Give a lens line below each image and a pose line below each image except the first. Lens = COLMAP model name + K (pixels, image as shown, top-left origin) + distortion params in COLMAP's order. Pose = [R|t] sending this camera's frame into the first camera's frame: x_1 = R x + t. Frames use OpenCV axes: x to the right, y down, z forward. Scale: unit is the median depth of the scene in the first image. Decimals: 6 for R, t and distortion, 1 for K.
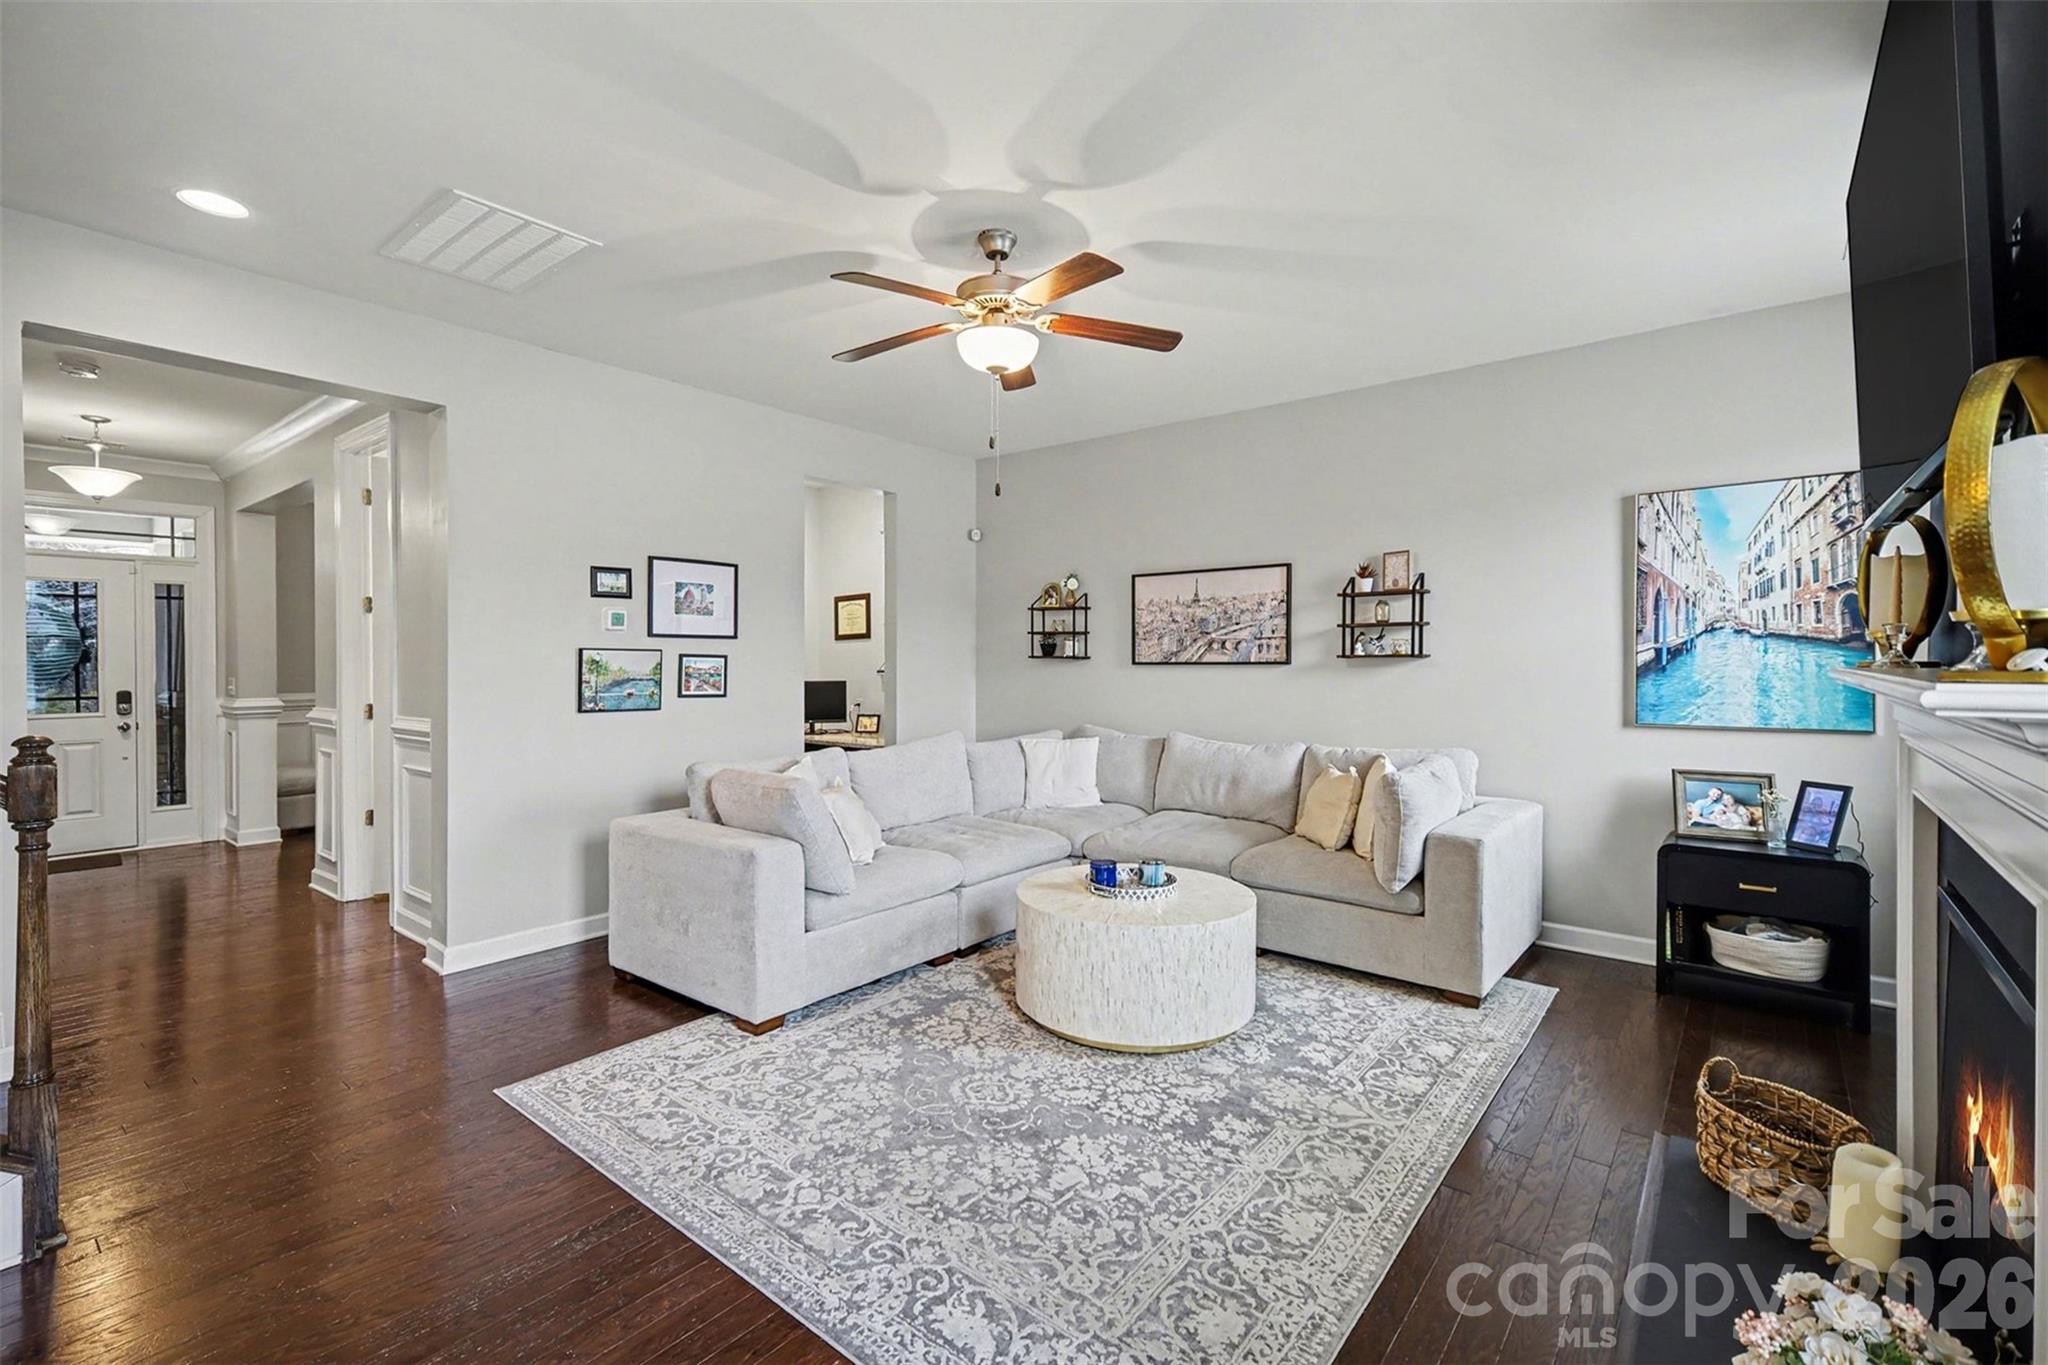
lens RADIAL K [[893.7, 0, 1024.9], [0, 893.7, 681.0], [0, 0, 1]] dist [0.011432, -0.002818]
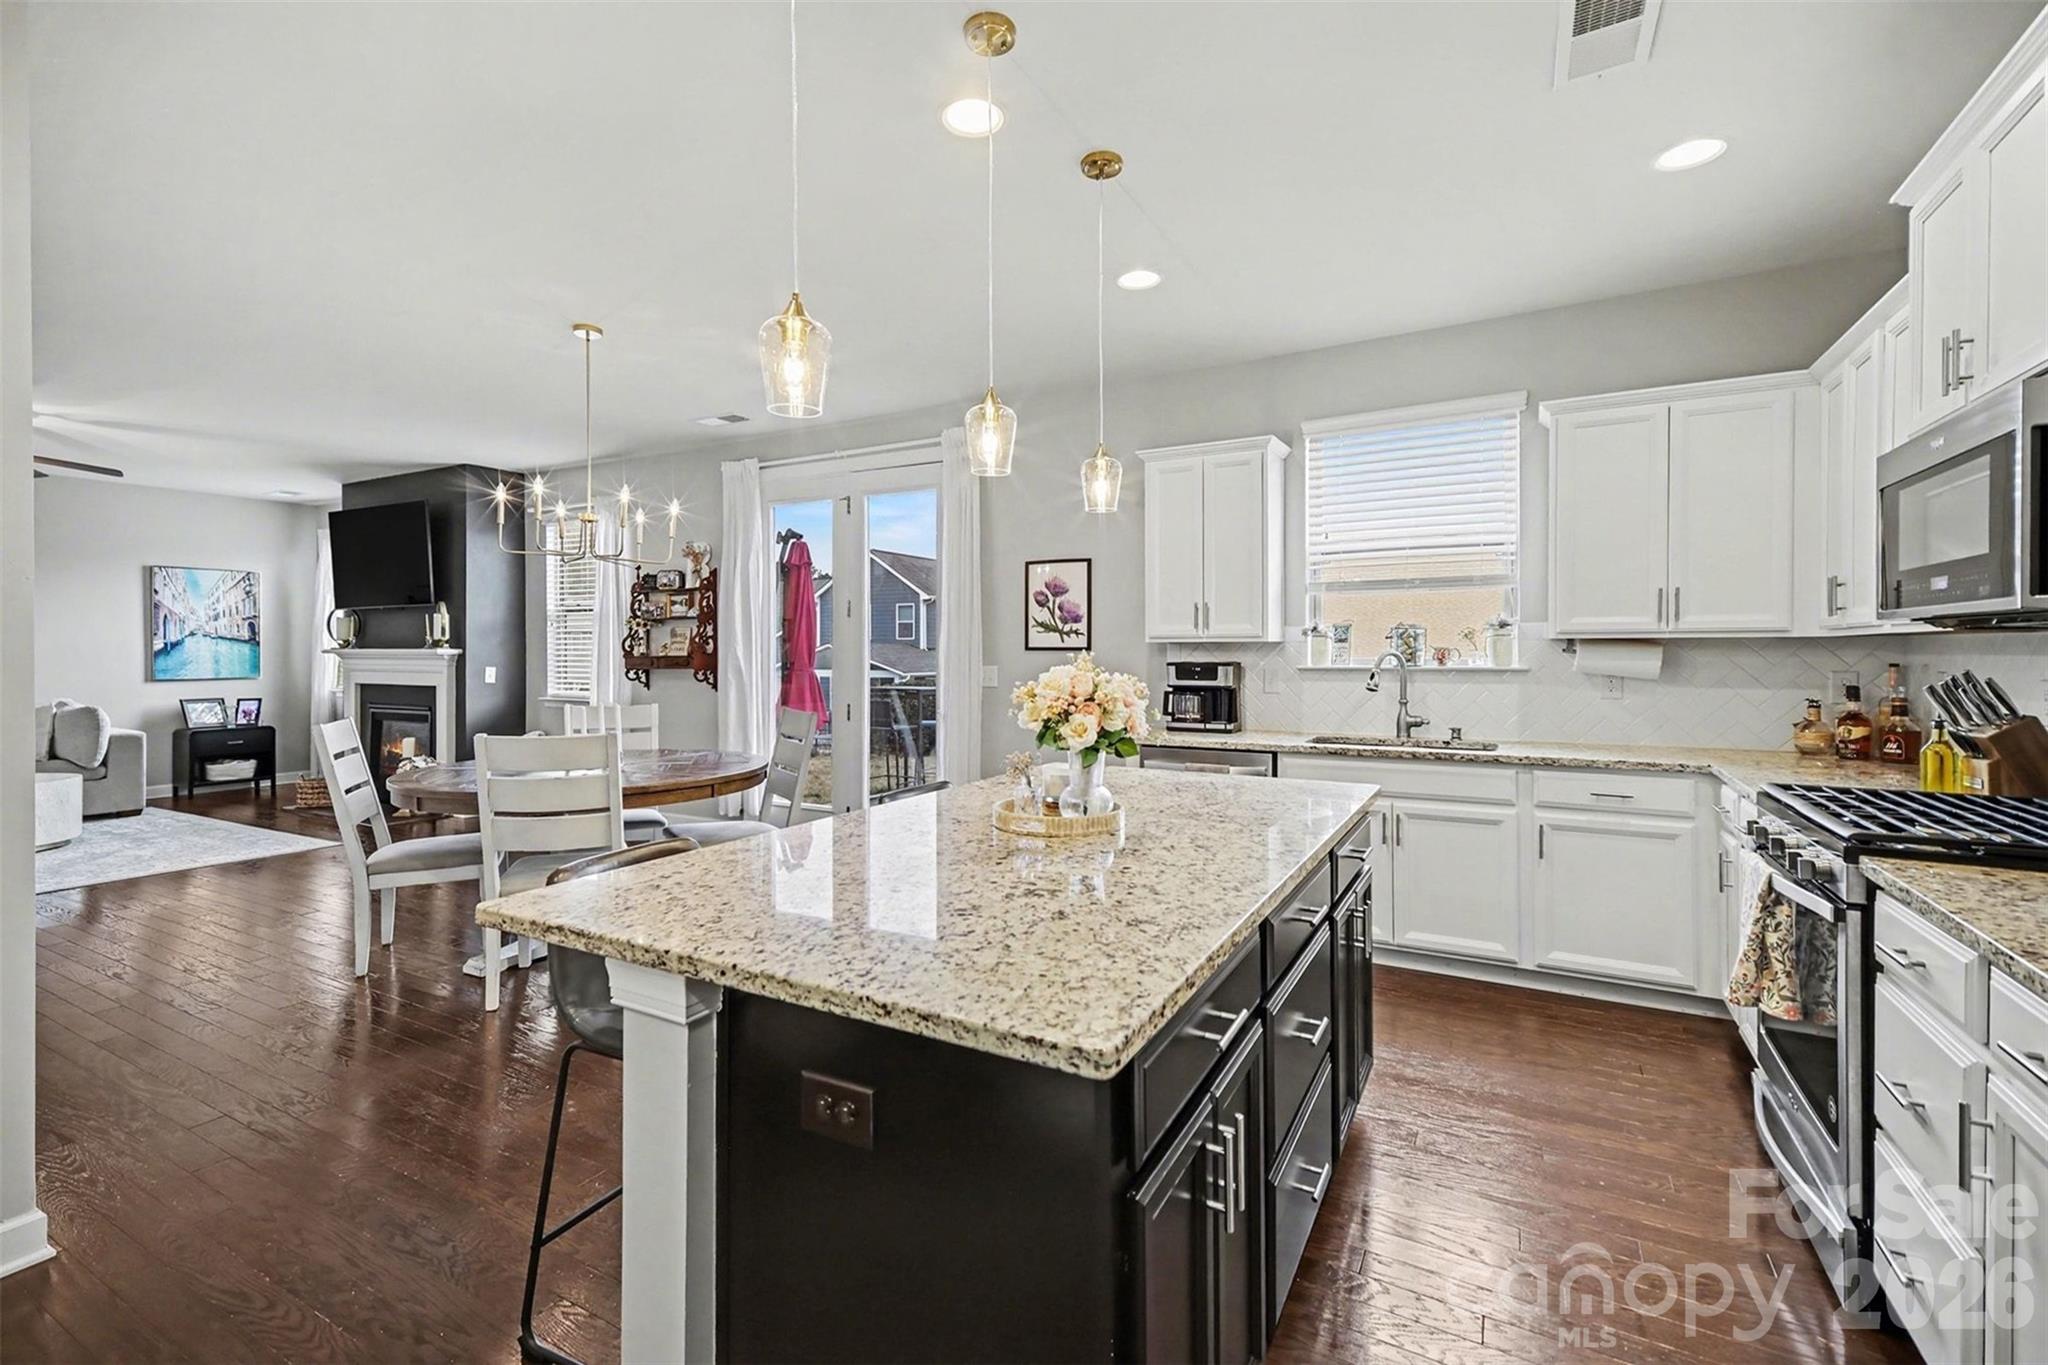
lens RADIAL K [[893.7, 0, 1032.2], [0, 893.7, 653.7], [0, 0, 1]] dist [0.011432, -0.002818]
pose [[-0.184698, -0.000196, 0.982795, -1.508086], [0.026486, 0.999636, 0.005177, 0.027883], [-0.982438, 0.026986, -0.184626, -0.507314]]
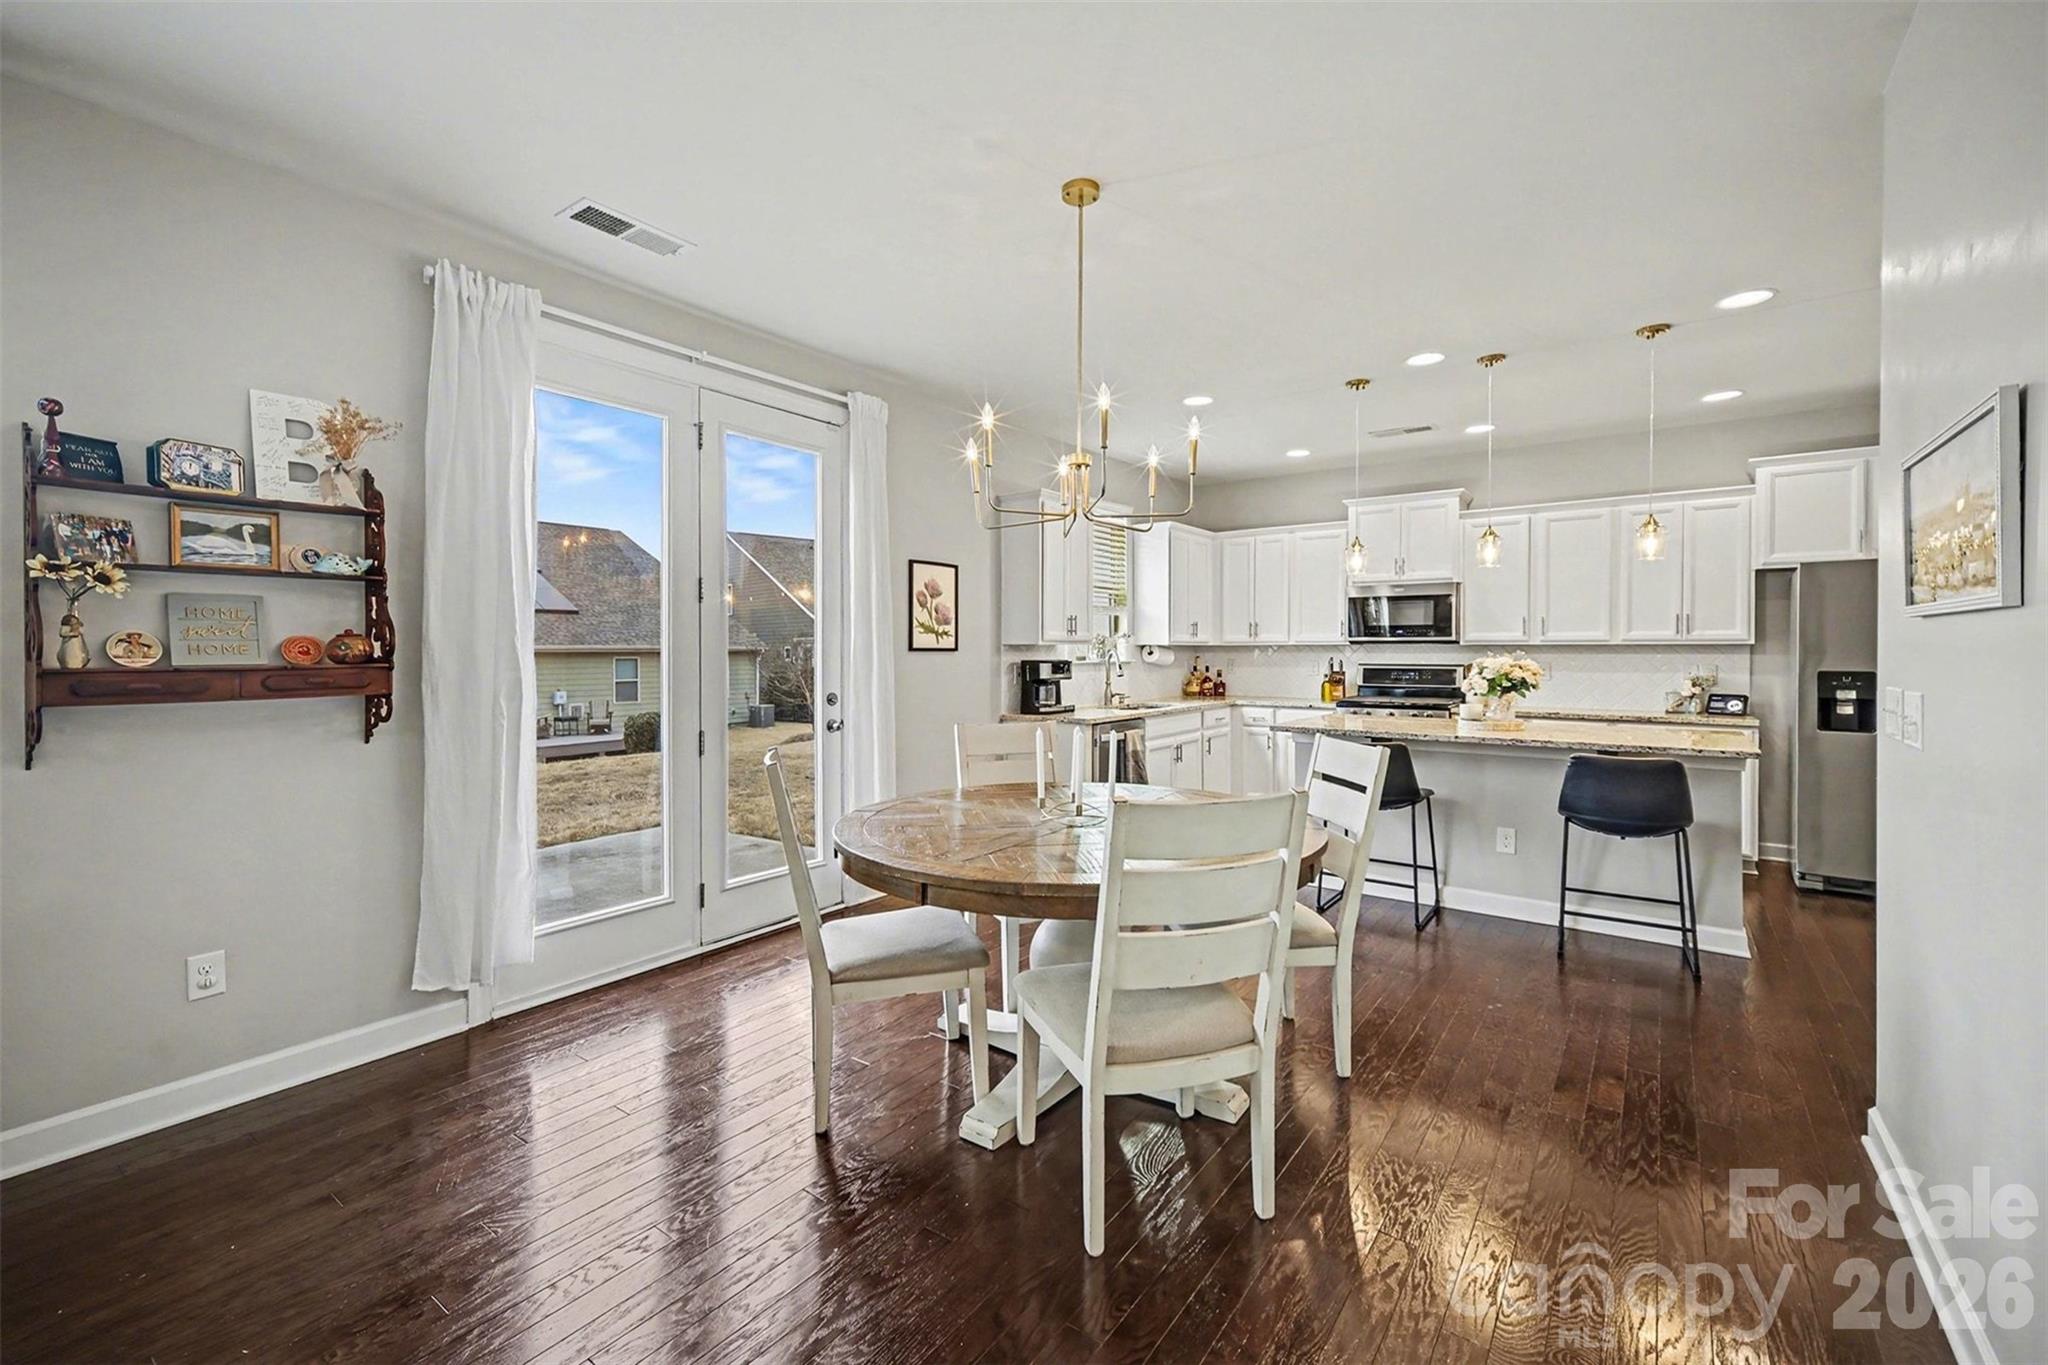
lens RADIAL K [[893.7, 0, 1041.3], [0, 893.7, 675.9], [0, 0, 1]] dist [0.011432, -0.002818]
pose [[-0.996825, 0.008859, -0.079131, -0.428551], [0.004719, 0.998618, 0.052348, 0.001992], [0.079485, 0.051808, -0.995489, 0.430895]]
